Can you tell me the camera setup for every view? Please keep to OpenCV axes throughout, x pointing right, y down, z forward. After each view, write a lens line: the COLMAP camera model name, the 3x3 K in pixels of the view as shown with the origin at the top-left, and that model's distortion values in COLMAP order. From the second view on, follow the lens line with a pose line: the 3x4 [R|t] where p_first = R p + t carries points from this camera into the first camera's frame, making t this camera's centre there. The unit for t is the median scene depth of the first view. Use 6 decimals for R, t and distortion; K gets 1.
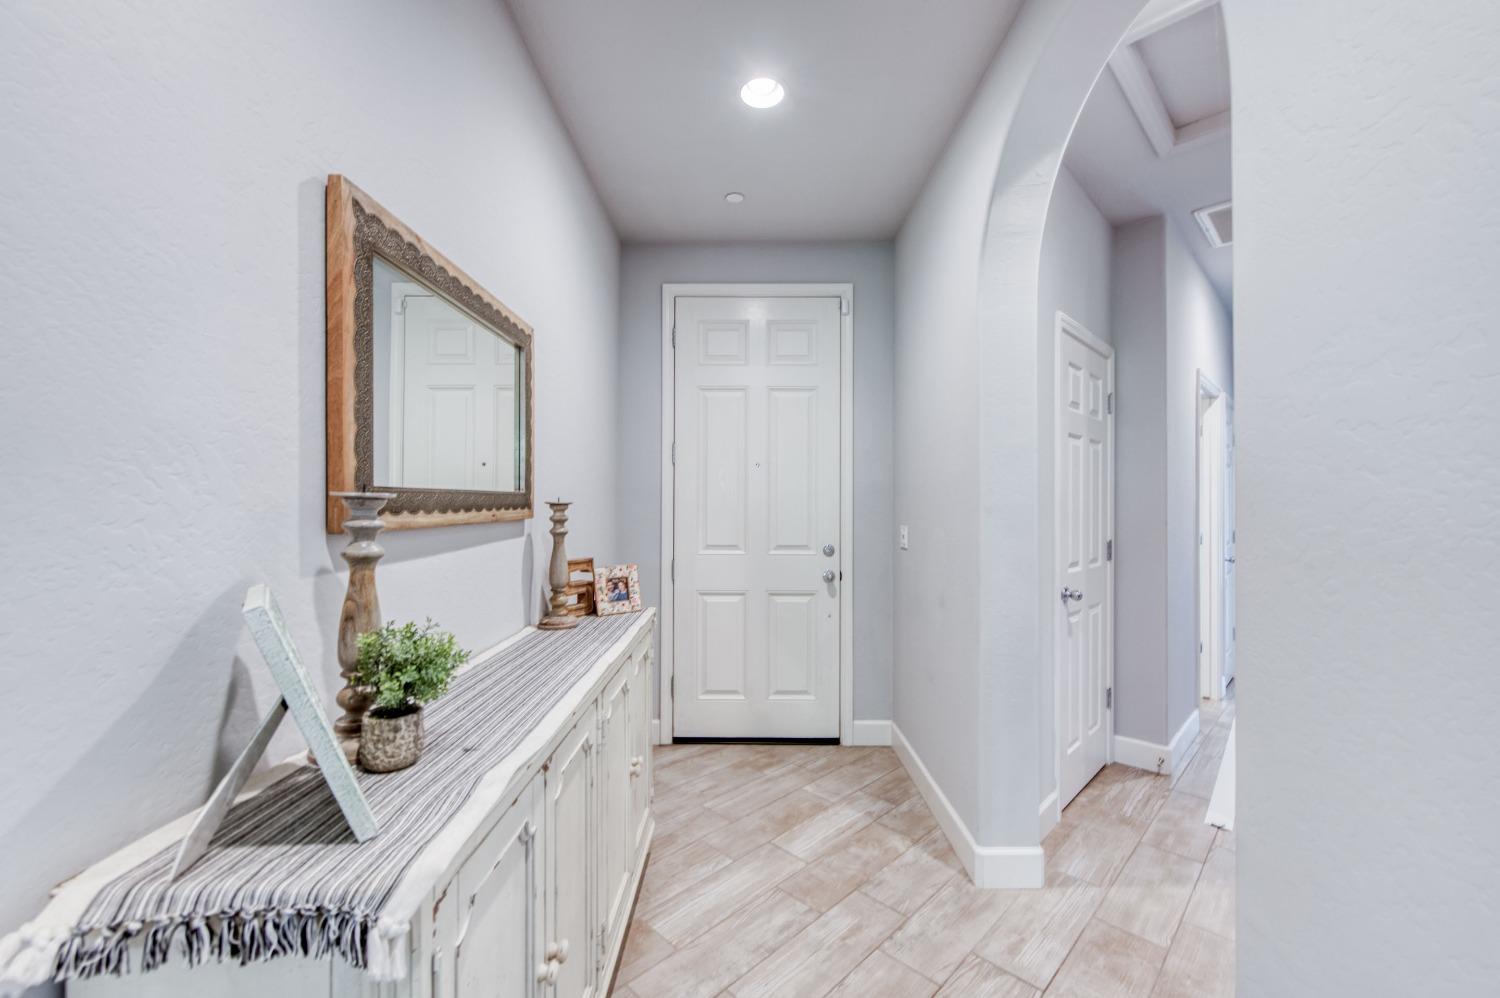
lens RADIAL K [[617.5, 0, 751.8], [0, 617.5, 507.9], [0, 0, 1]] dist [0.000193, 0.000008]
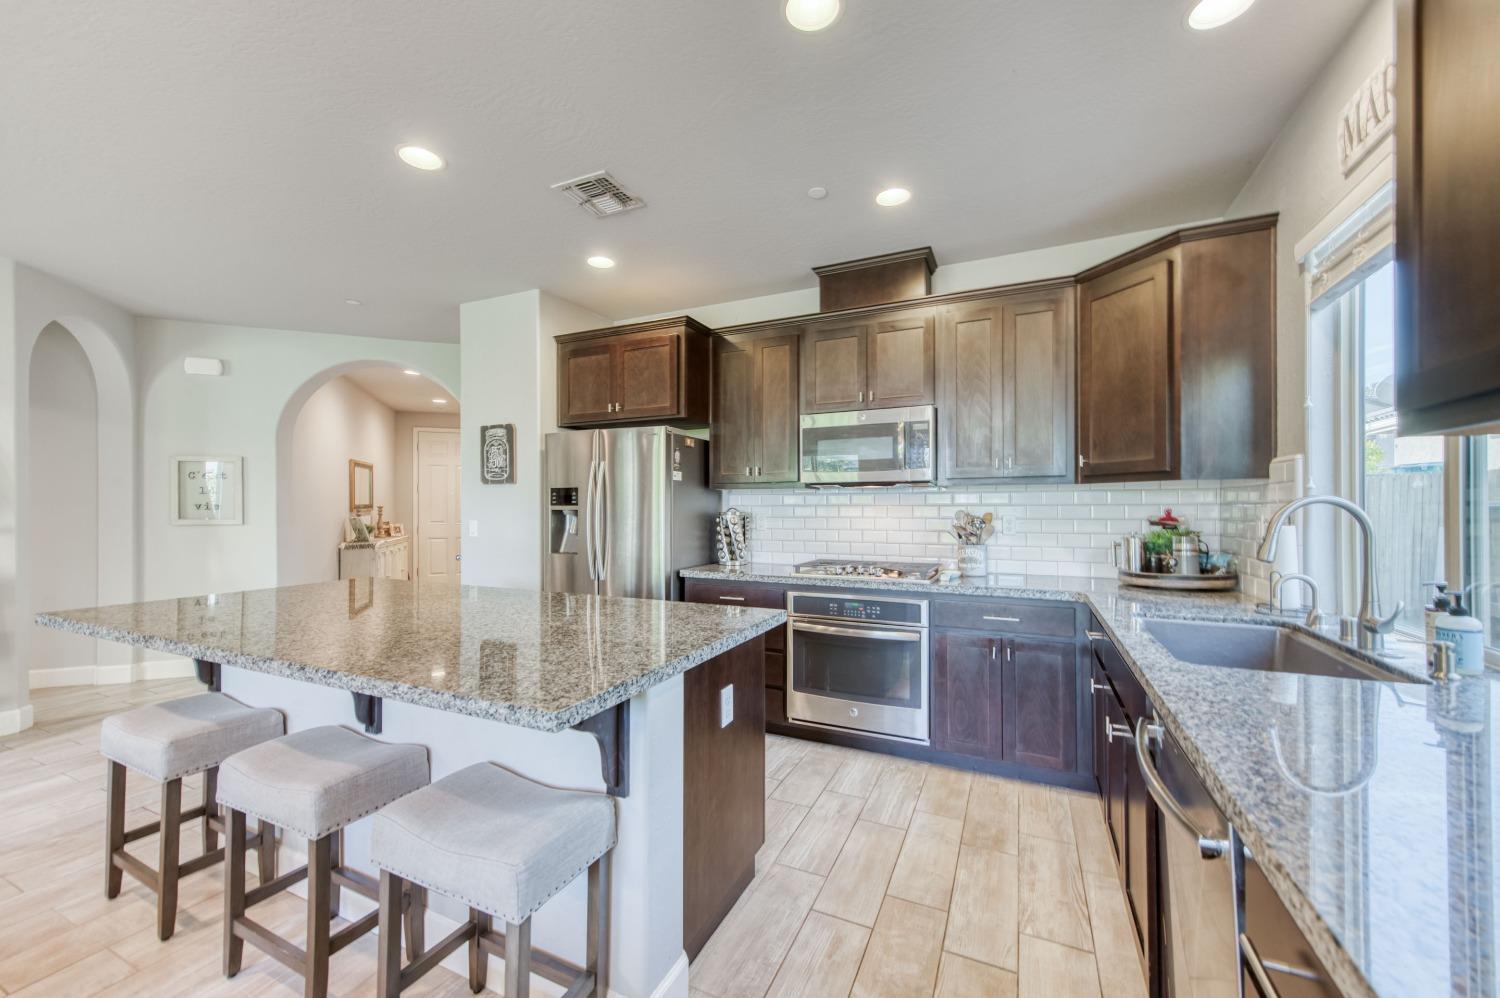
lens RADIAL K [[591.9, 0, 743.1], [0, 591.9, 505.0], [0, 0, 1]] dist [0.014080, -0.002544]
pose [[0.944025, -0.003870, 0.329850, 0.597399], [0.003678, 0.999993, 0.001205, -0.014301], [-0.329852, 0.000075, 0.944032, -3.210316]]
